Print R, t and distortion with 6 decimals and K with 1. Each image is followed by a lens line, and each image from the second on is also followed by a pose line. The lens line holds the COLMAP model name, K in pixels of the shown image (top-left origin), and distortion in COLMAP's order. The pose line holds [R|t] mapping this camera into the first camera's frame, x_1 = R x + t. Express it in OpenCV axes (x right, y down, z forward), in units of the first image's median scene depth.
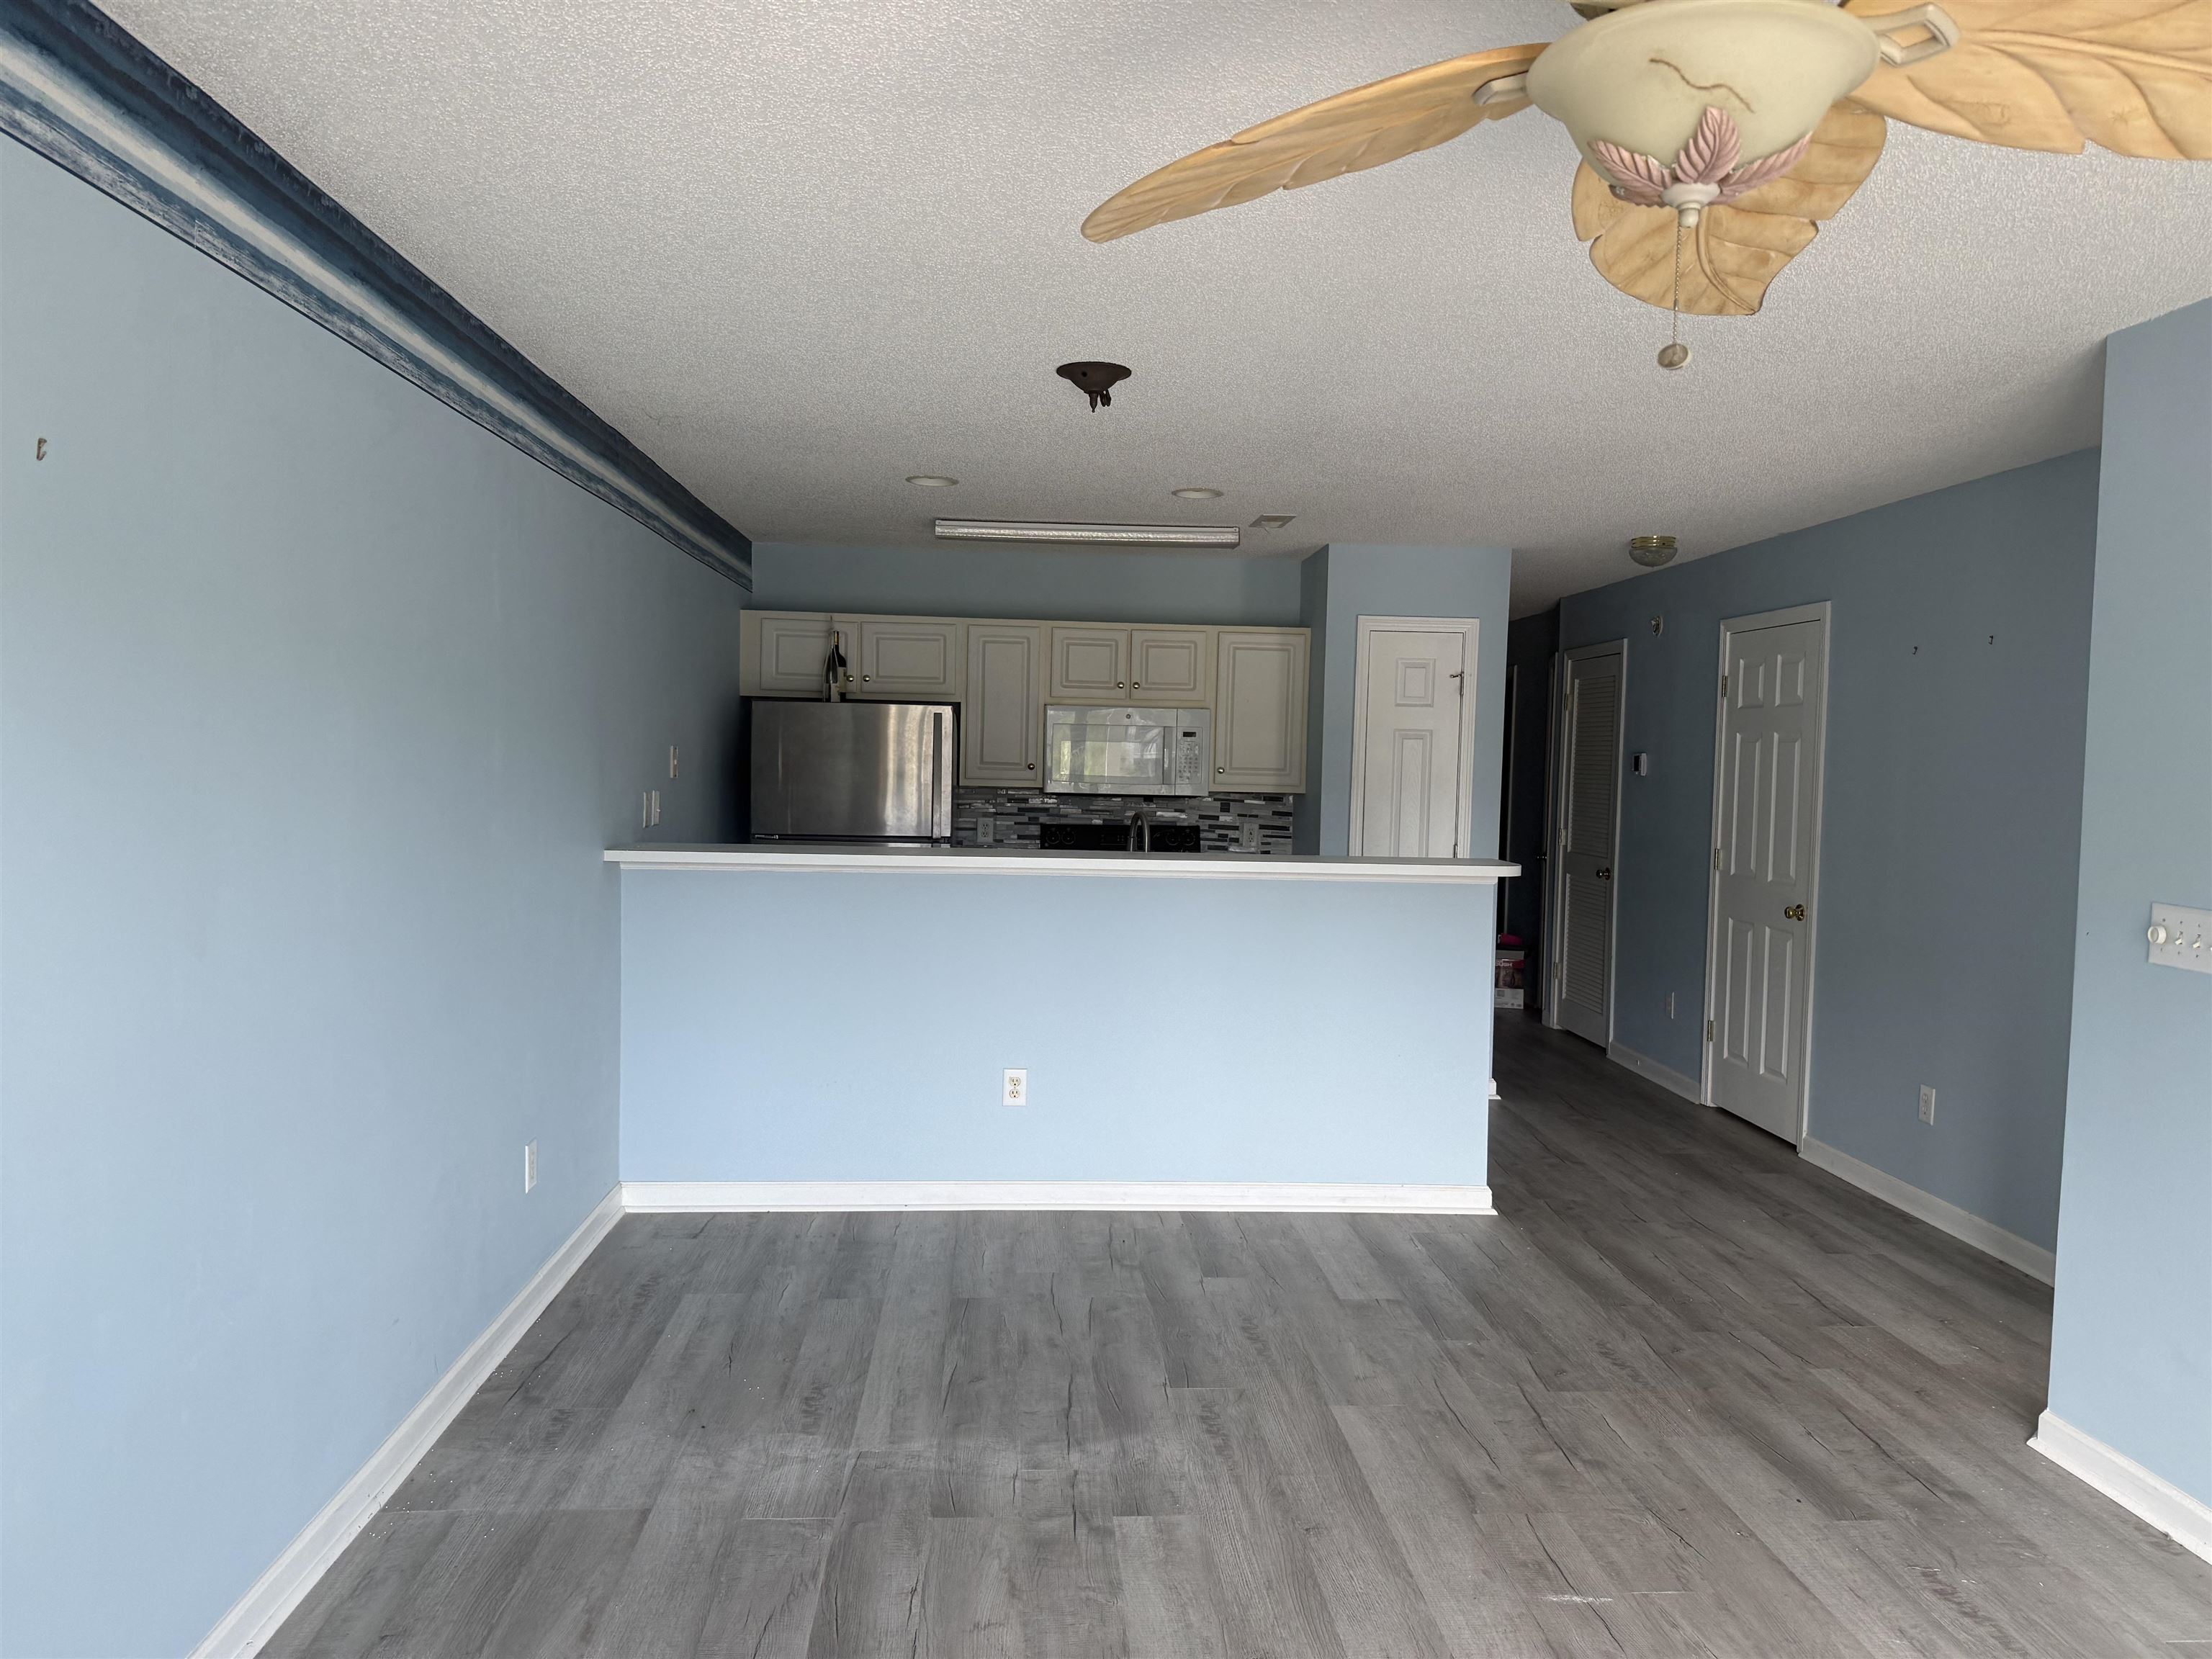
lens RADIAL K [[1552.3, 0, 1106.0], [0, 1552.3, 829.5], [0, 0, 1]] dist [0.163733, -0.249429]
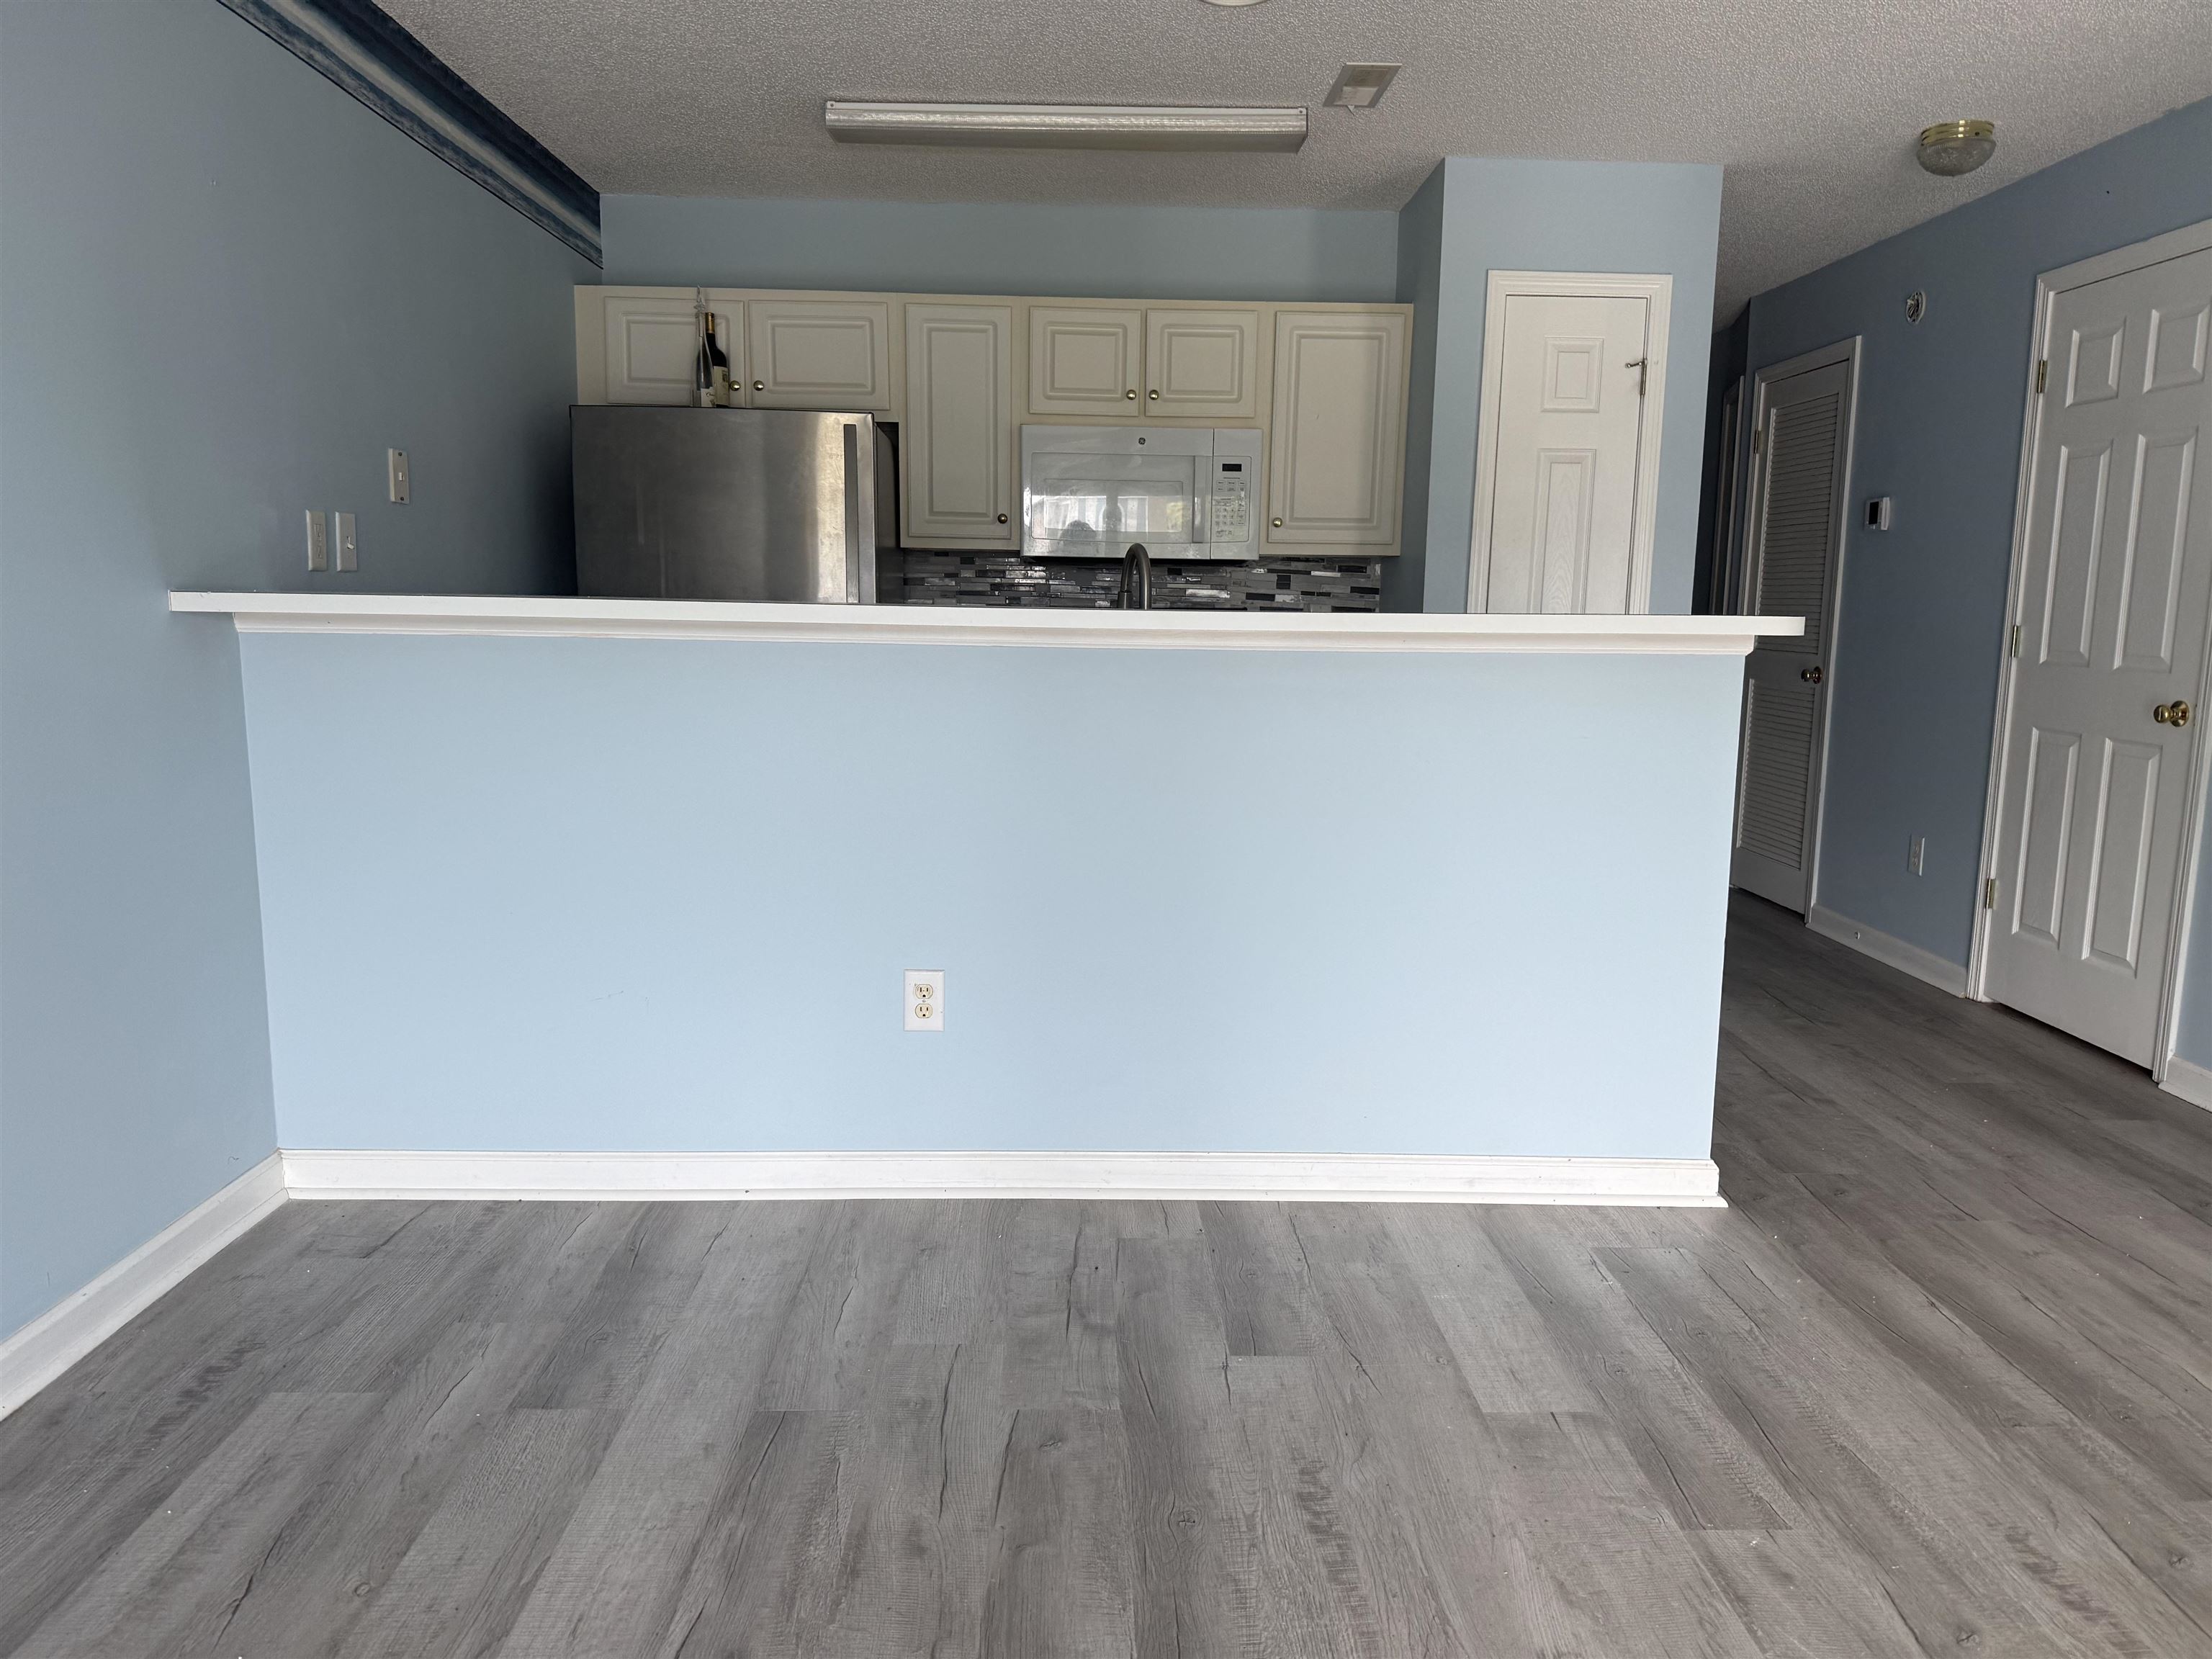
lens RADIAL K [[1574.8, 0, 1106.0], [0, 1574.8, 829.5], [0, 0, 1]] dist [0.088490, -0.135504]
pose [[0.999222, -0.001069, -0.039422, 0.035609], [0.004923, 0.995194, 0.097803, 0.040338], [0.039128, -0.097921, 0.994425, 0.402502]]
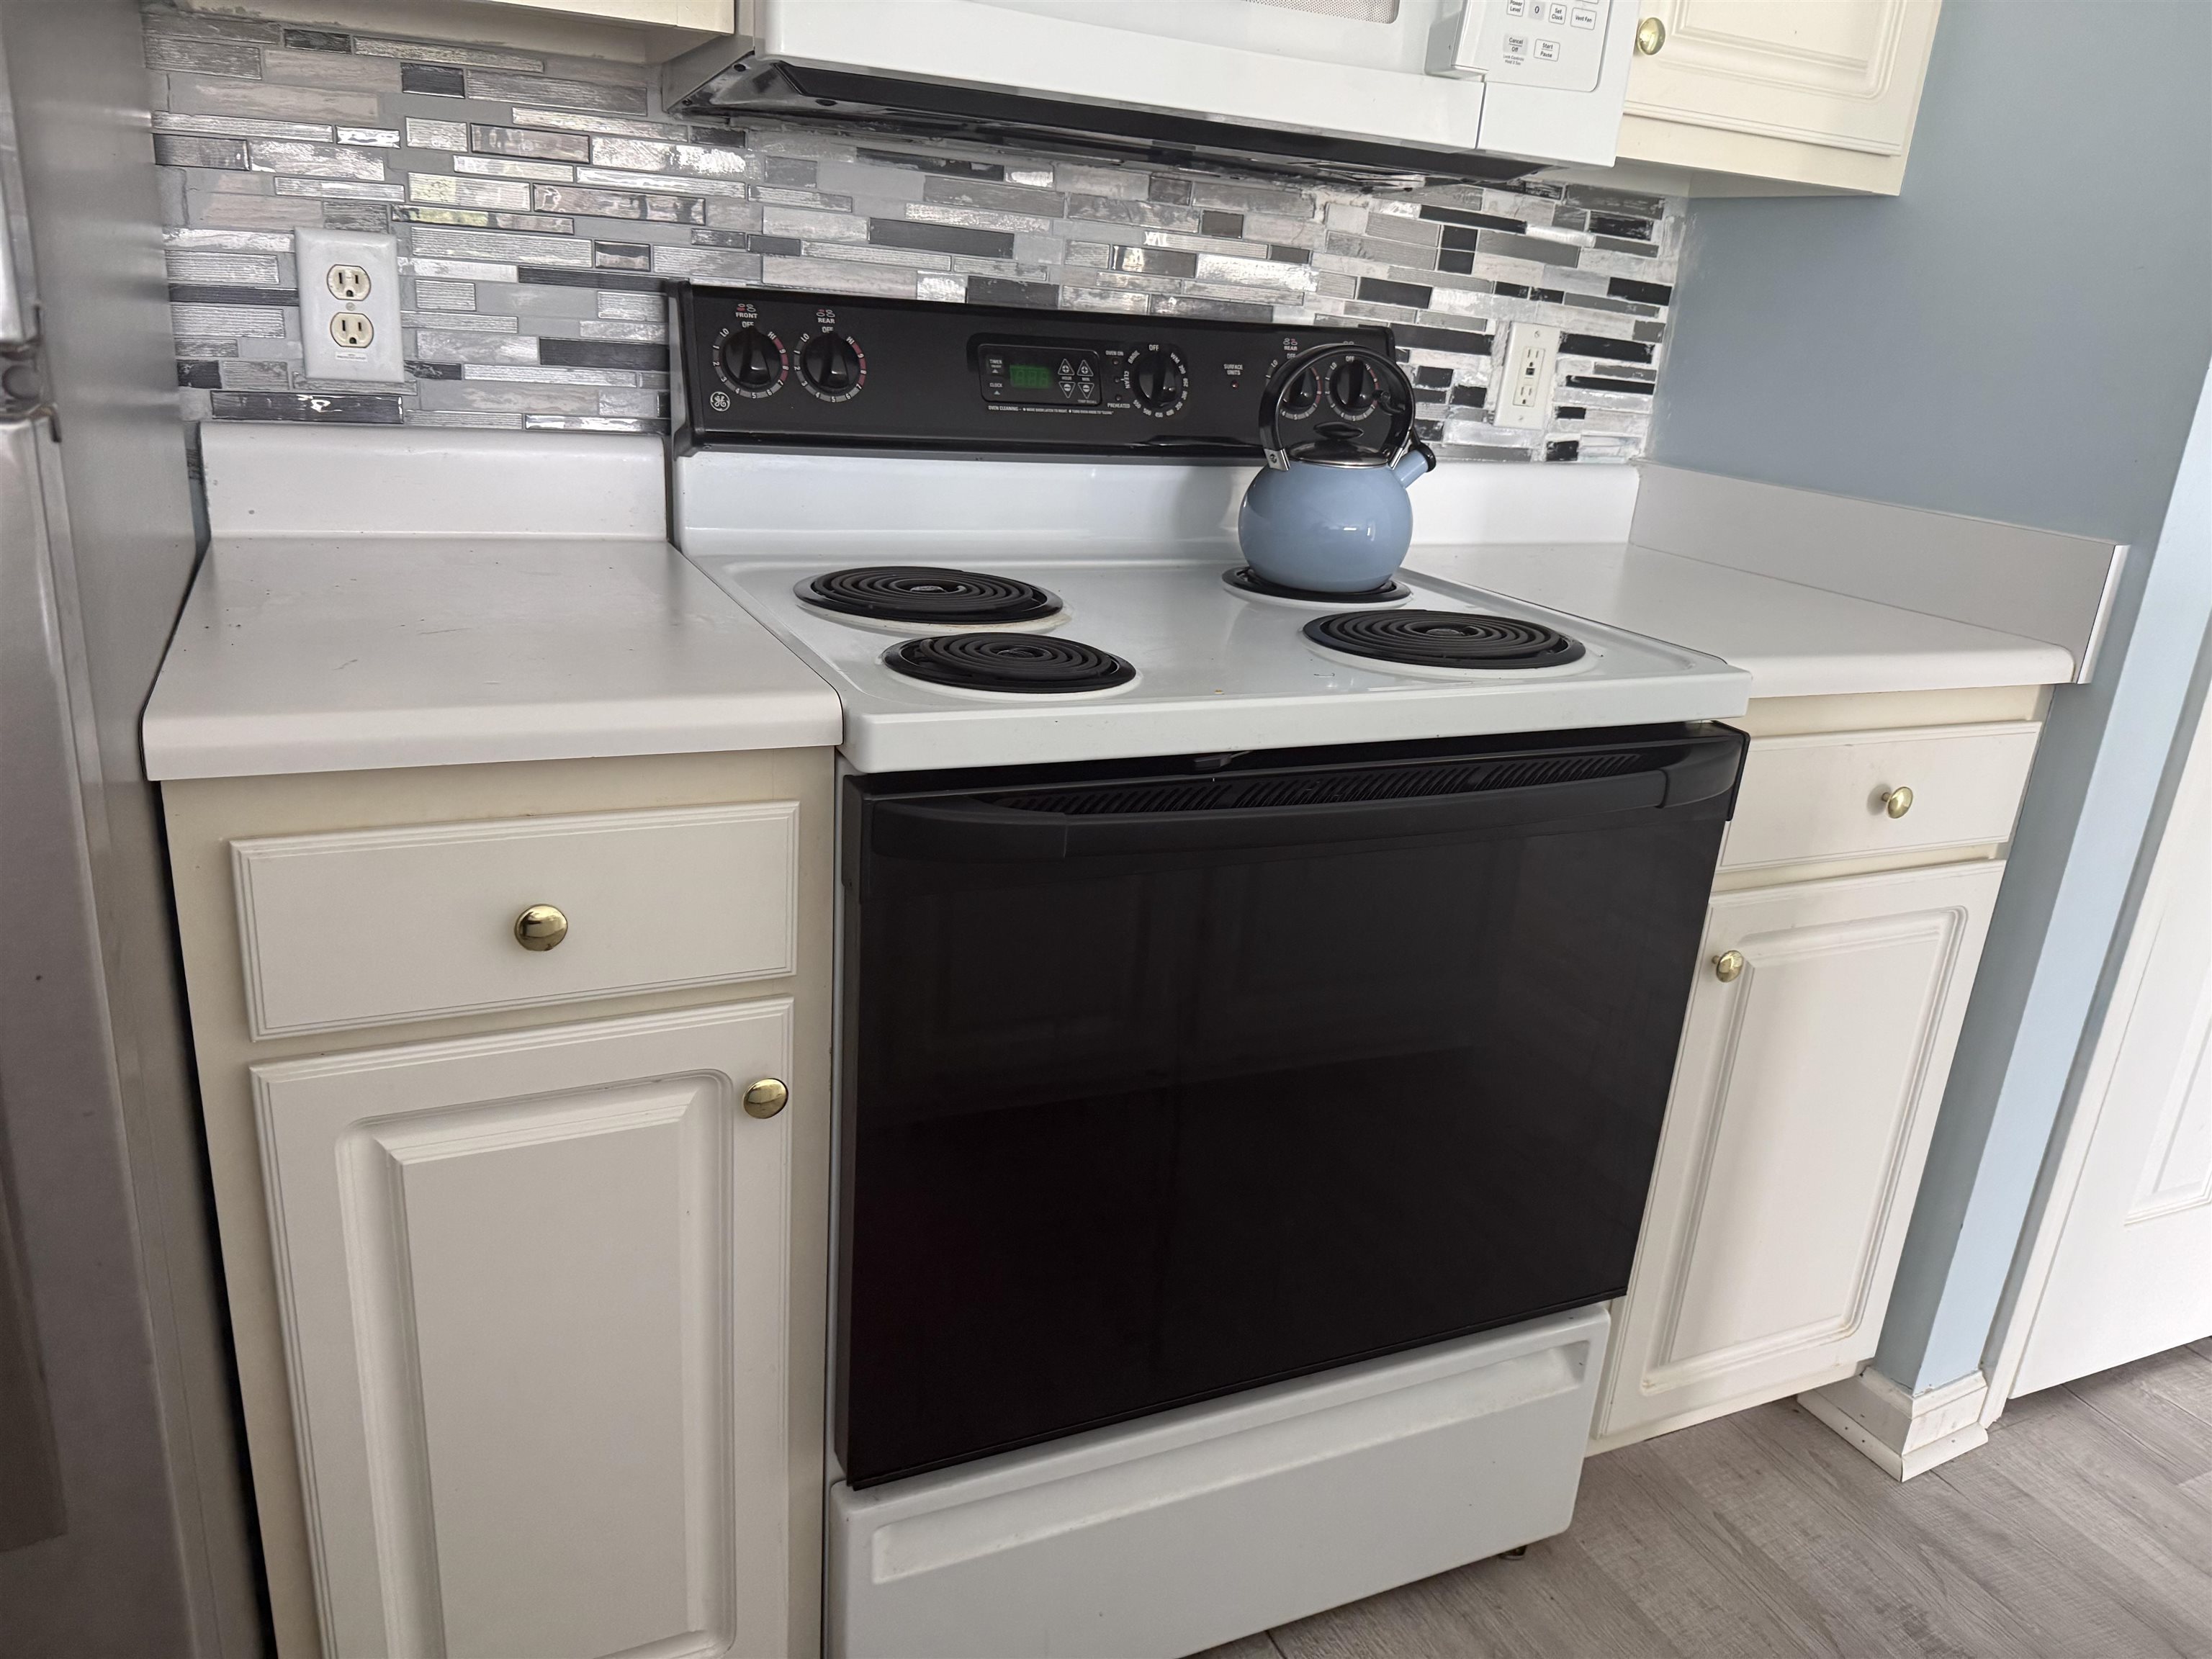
lens RADIAL K [[1575.9, 0, 1106.0], [0, 1575.9, 829.5], [0, 0, 1]] dist [-0.004696, -0.002354]
pose [[0.931050, -0.073516, 0.357410, -0.097039], [-0.036652, 0.955699, 0.292055, 0.002874], [-0.363047, -0.285018, 0.887109, 1.157867]]
